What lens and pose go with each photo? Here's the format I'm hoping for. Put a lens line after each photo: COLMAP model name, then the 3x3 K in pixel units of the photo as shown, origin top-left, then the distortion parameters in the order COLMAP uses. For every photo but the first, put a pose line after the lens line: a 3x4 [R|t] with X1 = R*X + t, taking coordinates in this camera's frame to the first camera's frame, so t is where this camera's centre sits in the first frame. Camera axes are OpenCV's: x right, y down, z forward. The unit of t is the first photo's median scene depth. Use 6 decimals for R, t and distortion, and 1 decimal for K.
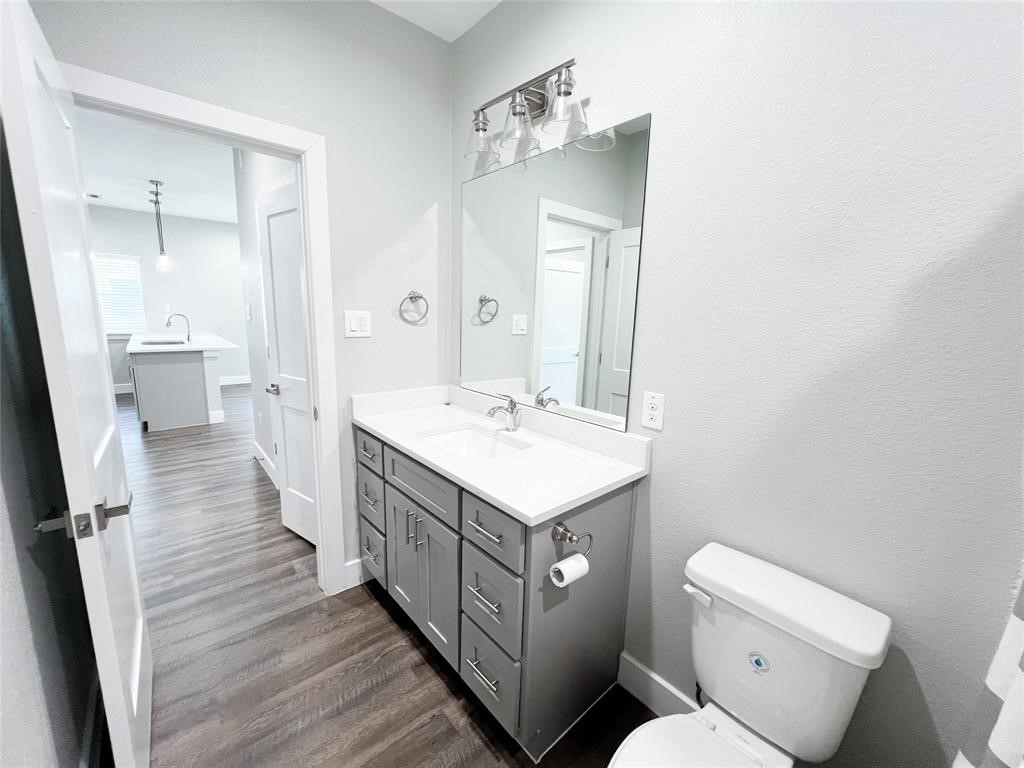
lens RADIAL K [[409.3, 0, 508.8], [0, 409.3, 381.9], [0, 0, 1]] dist [-0.001690, 0.000506]
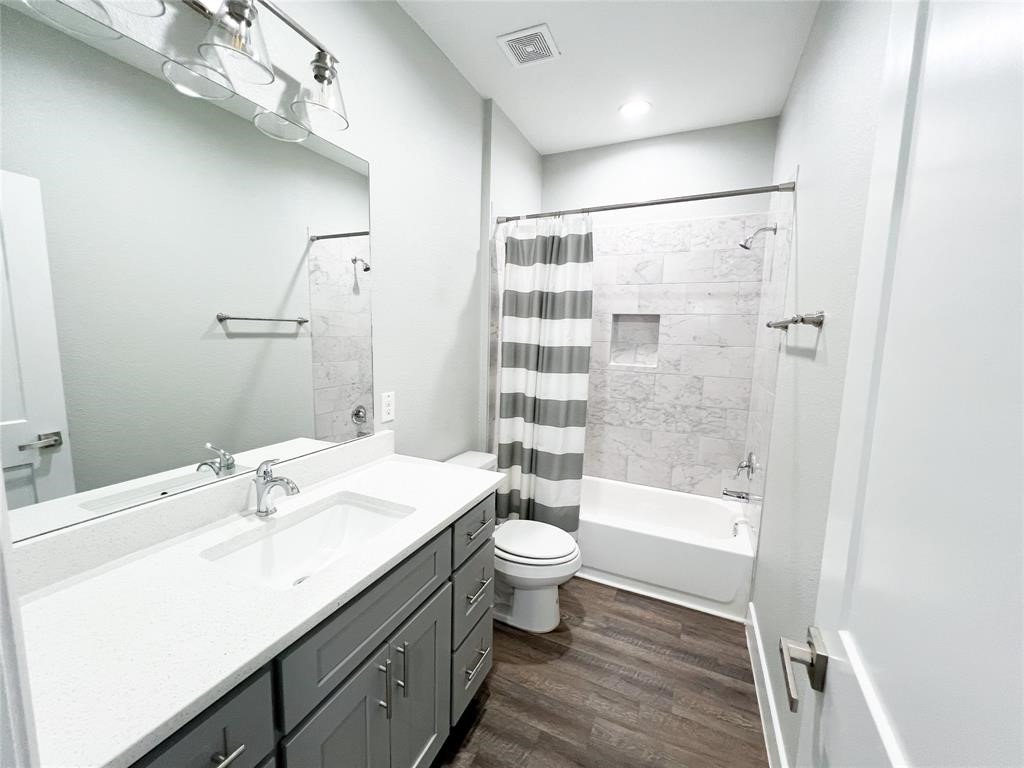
lens RADIAL K [[409.3, 0, 508.8], [0, 409.3, 381.9], [0, 0, 1]] dist [-0.001690, 0.000506]
pose [[-0.403572, -0.149565, 0.902640, -0.913492], [0.121944, 0.968954, 0.215074, -0.227404], [-0.906785, 0.196869, -0.372805, 1.112292]]
